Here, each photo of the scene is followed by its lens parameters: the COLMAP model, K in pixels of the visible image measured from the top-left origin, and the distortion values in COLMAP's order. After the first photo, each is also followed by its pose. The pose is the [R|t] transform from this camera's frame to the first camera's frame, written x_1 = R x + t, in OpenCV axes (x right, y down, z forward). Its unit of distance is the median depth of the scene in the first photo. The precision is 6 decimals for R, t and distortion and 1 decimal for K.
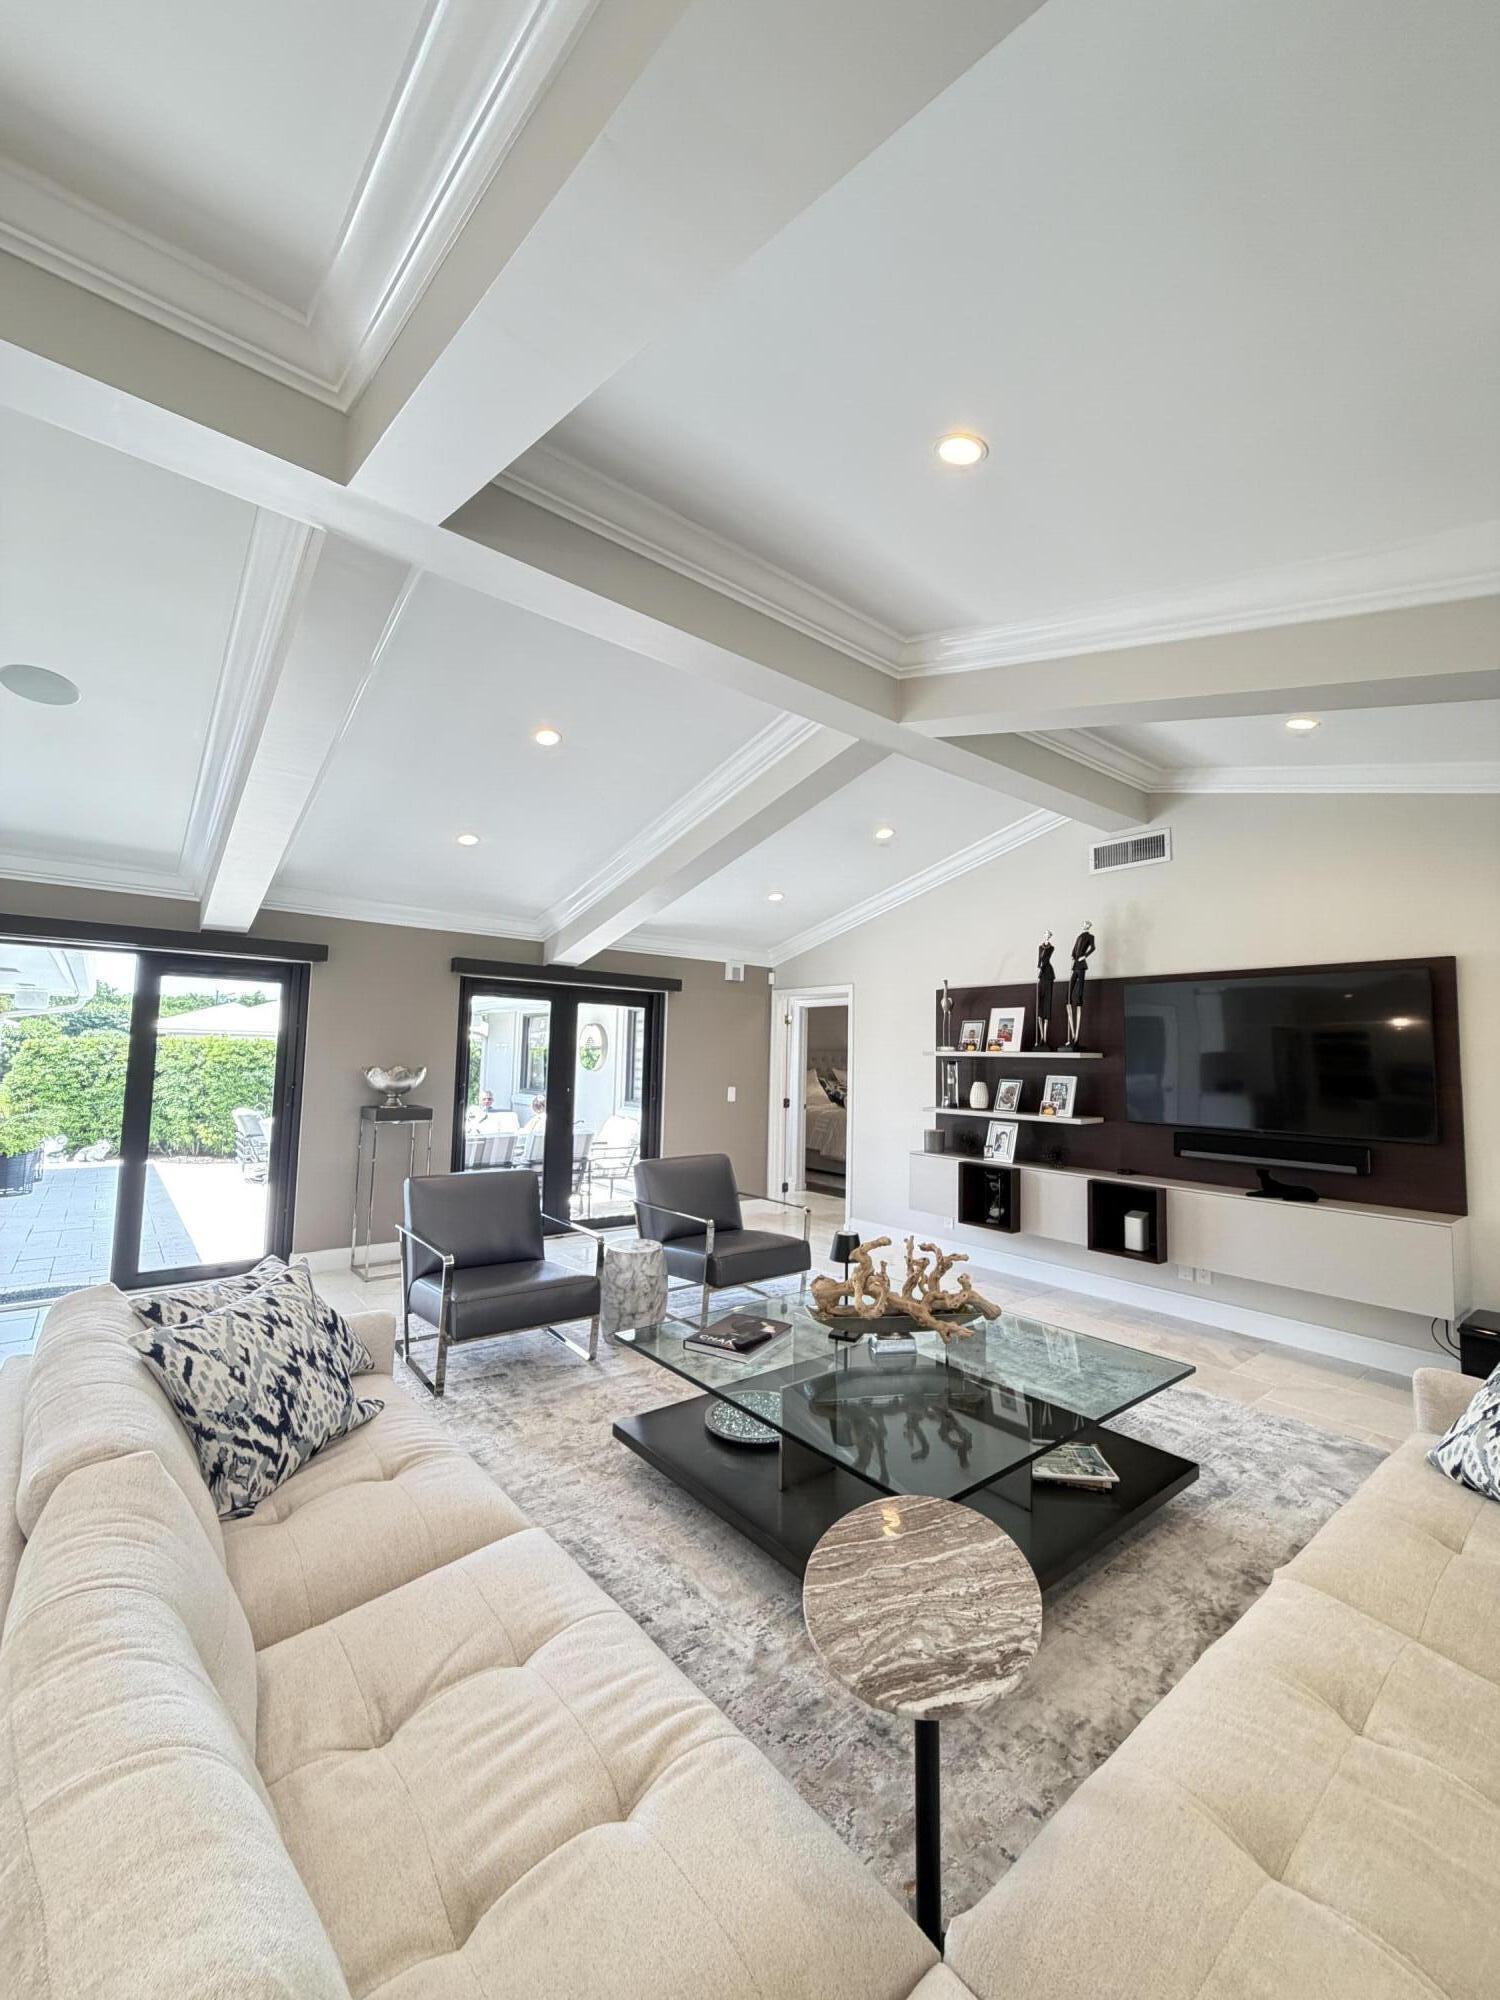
lens RADIAL K [[801.9, 0, 743.1], [0, 801.9, 998.0], [0, 0, 1]] dist [0.001463, -0.000162]
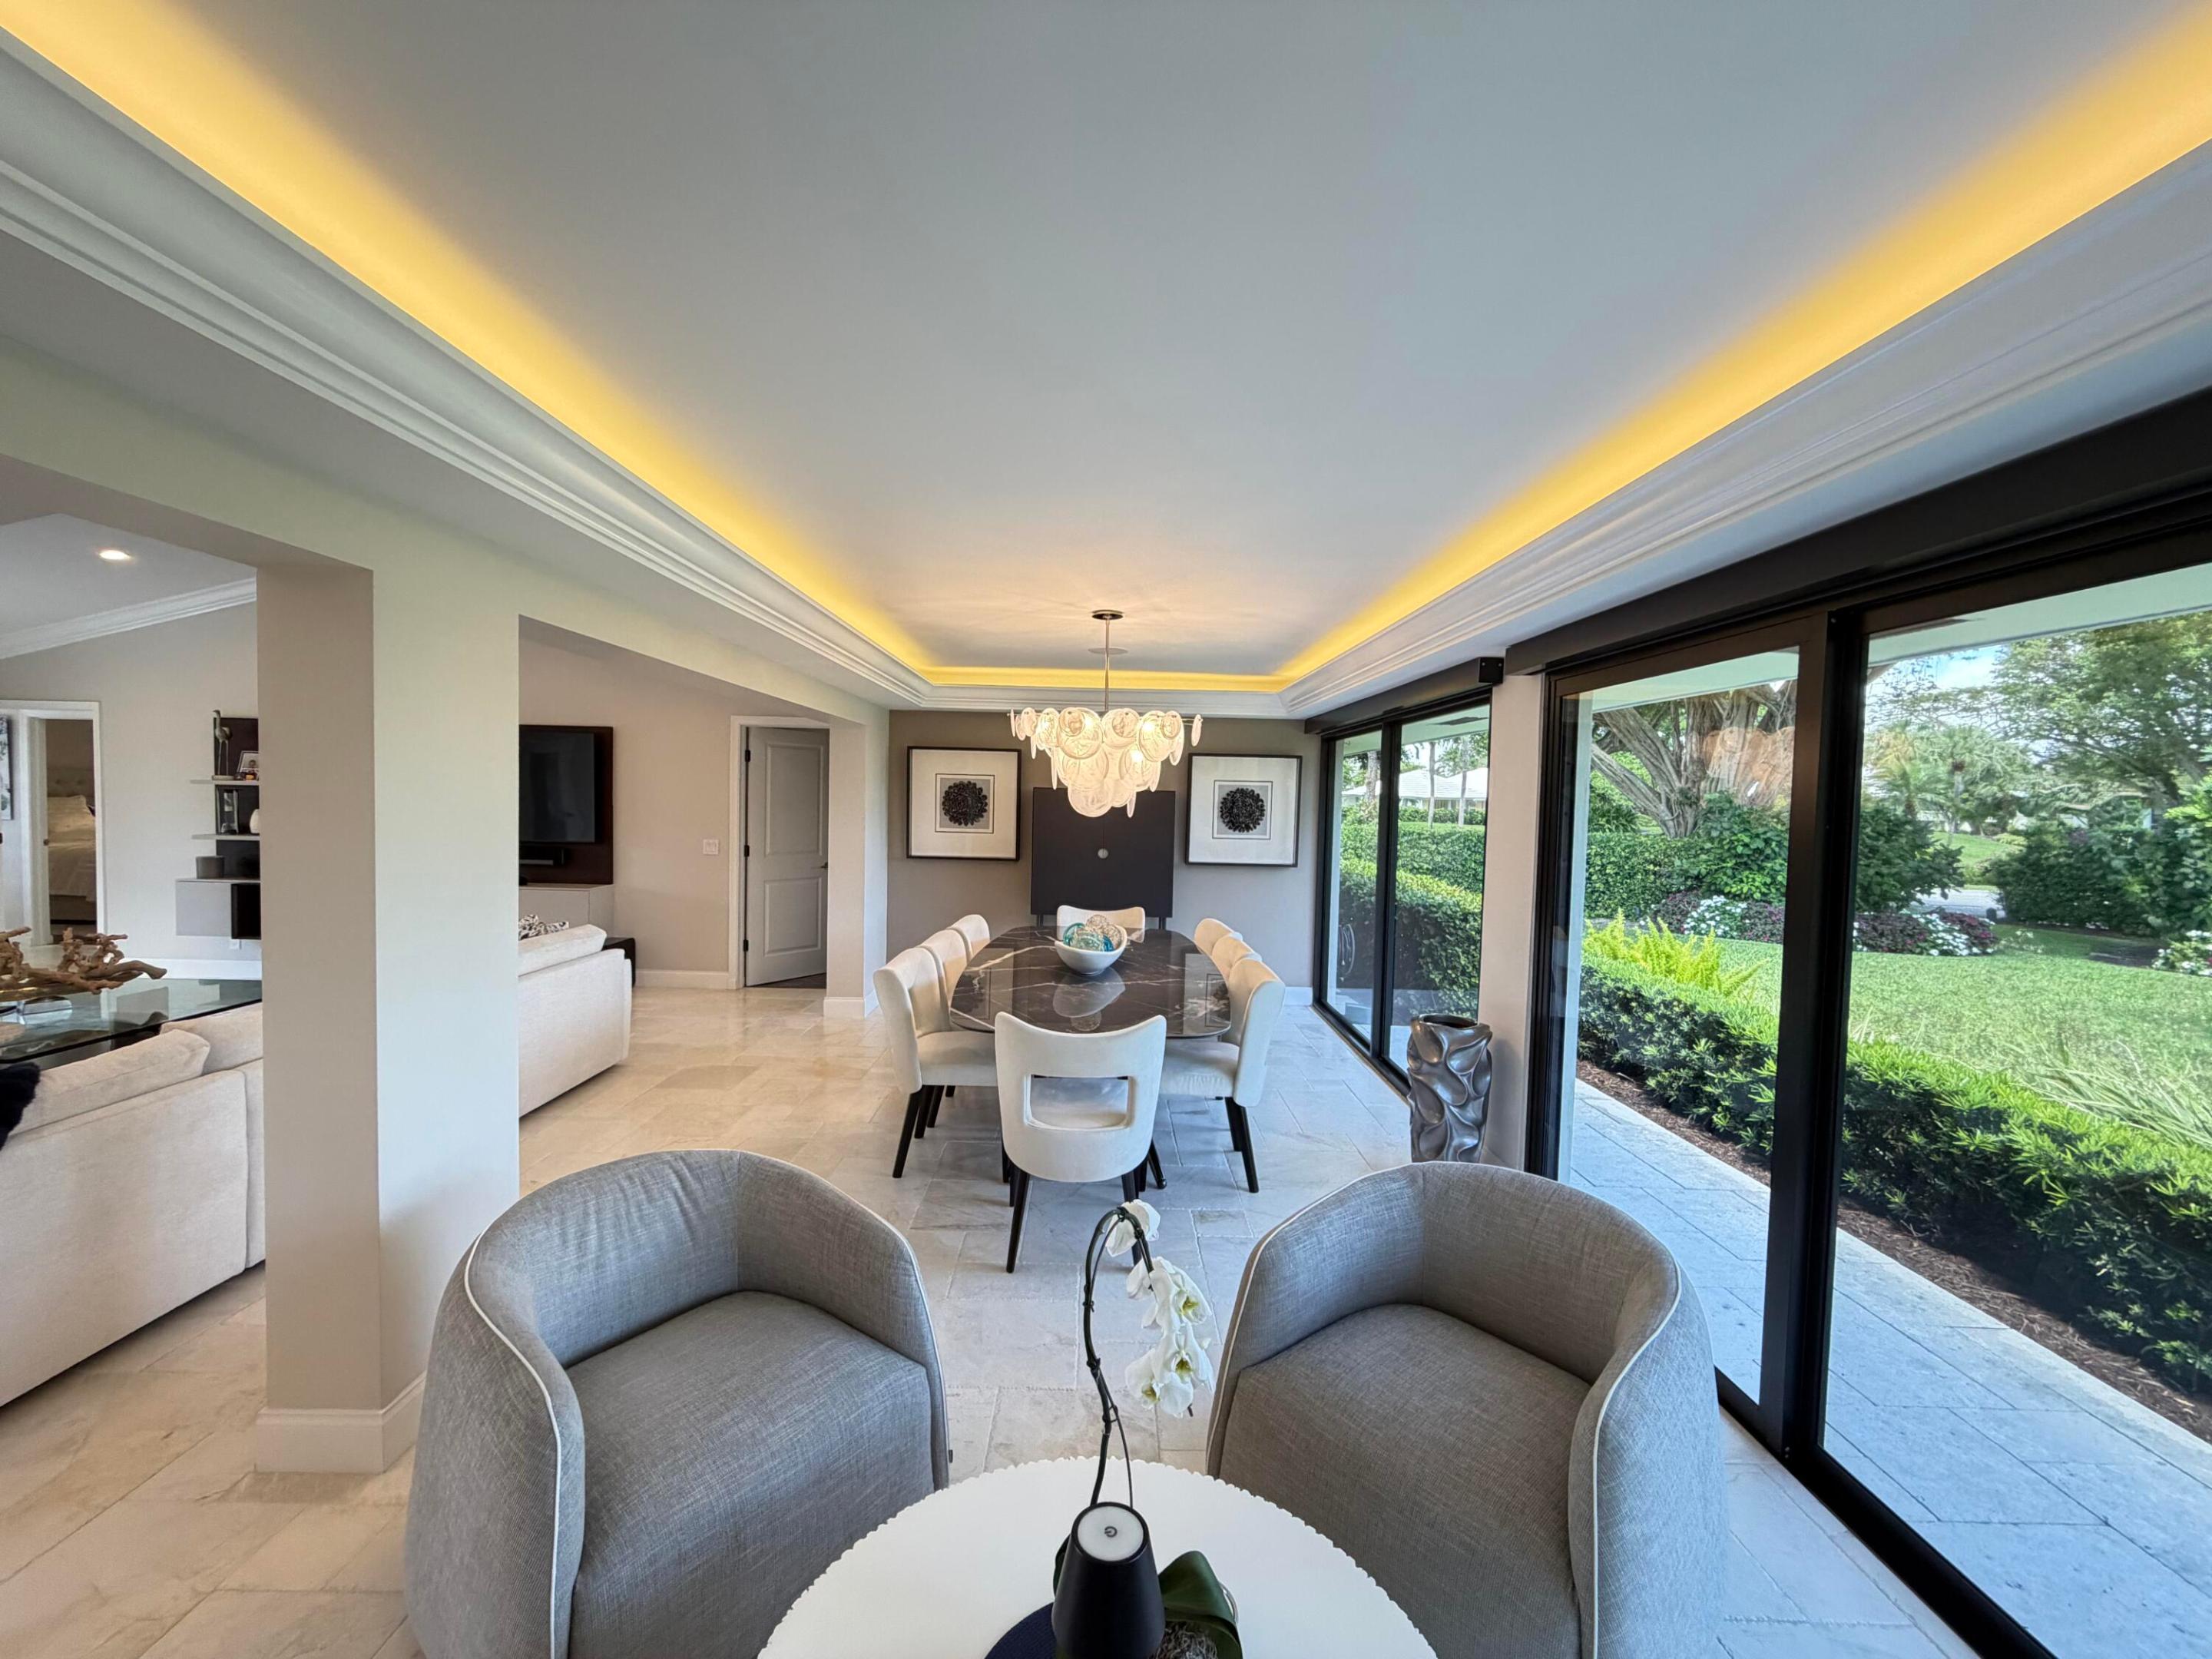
lens RADIAL K [[886.9, 0, 1094.7], [0, 886.9, 820.7], [0, 0, 1]] dist [0.001463, -0.000162]
pose [[0.624920, -0.027428, 0.780206, 0.069204], [-0.067366, 0.993760, 0.088894, -0.063691], [-0.777776, -0.108111, 0.619173, -0.632439]]
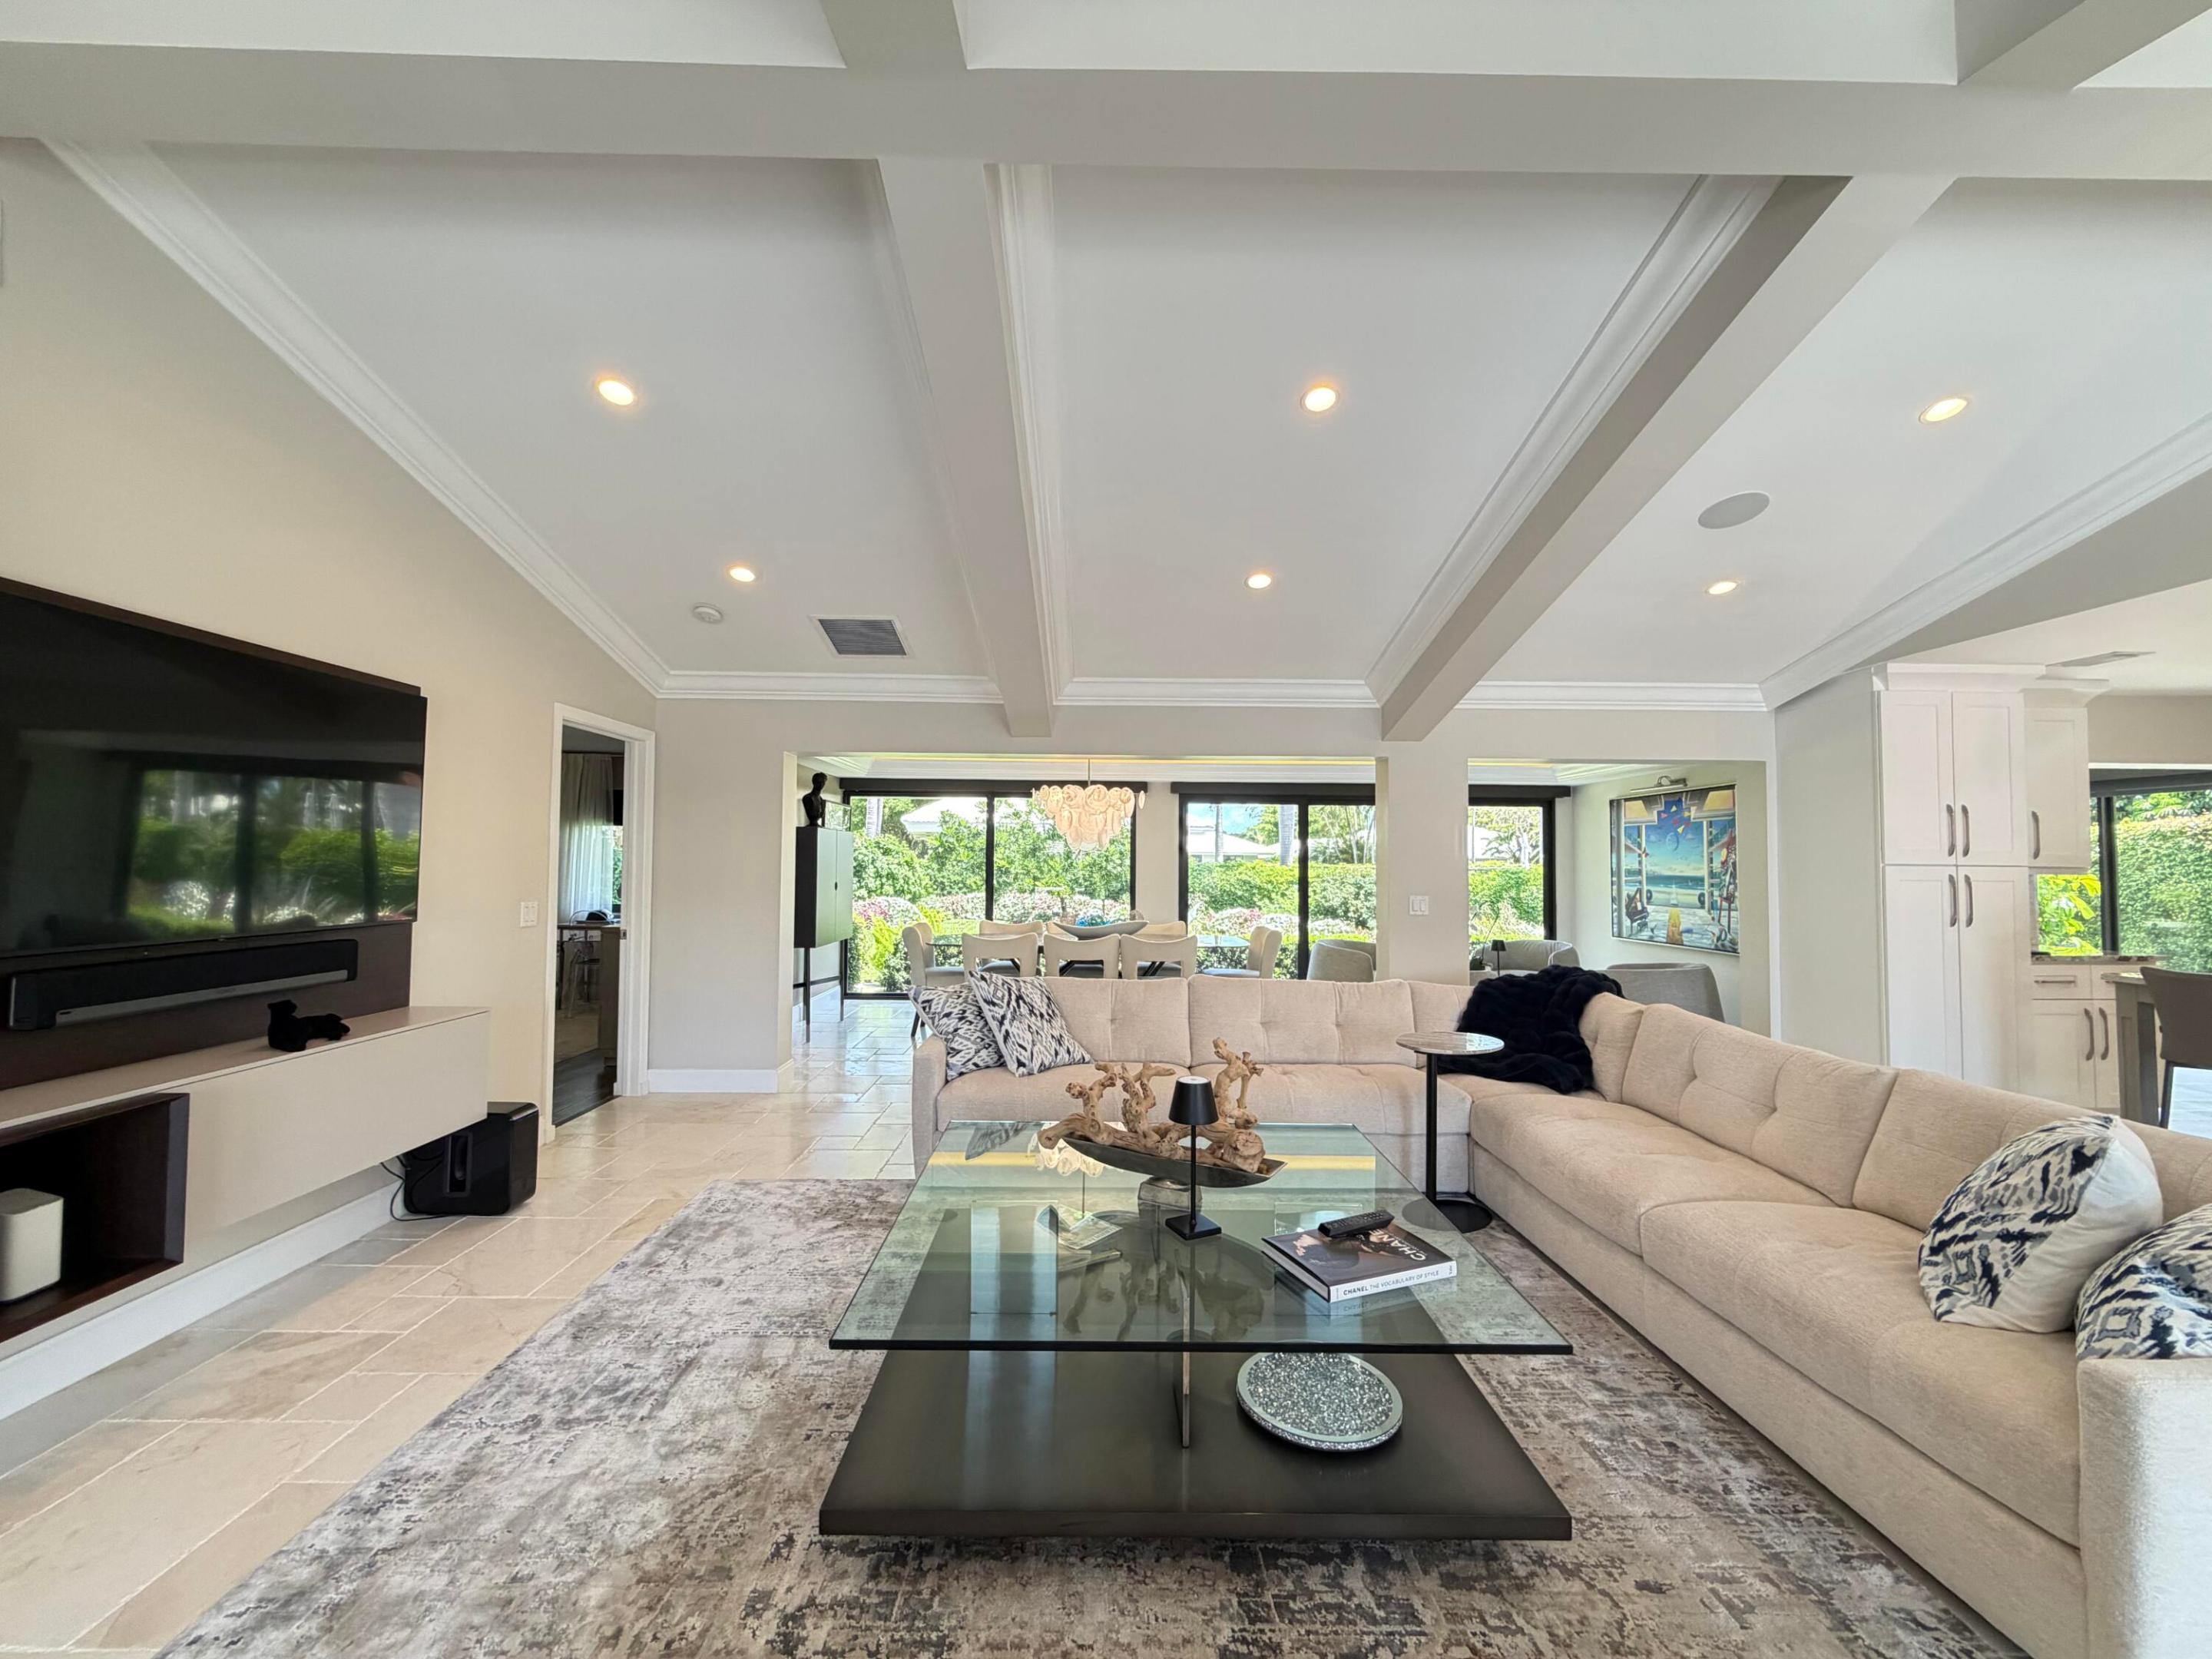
lens RADIAL K [[886.9, 0, 1107.0], [0, 886.9, 826.4], [0, 0, 1]] dist [0.001463, -0.000162]
pose [[-0.785079, -0.004213, 0.619381, -0.149732], [-0.073006, 0.993636, -0.085777, 0.080627], [-0.615078, -0.112560, -0.780391, 0.899508]]
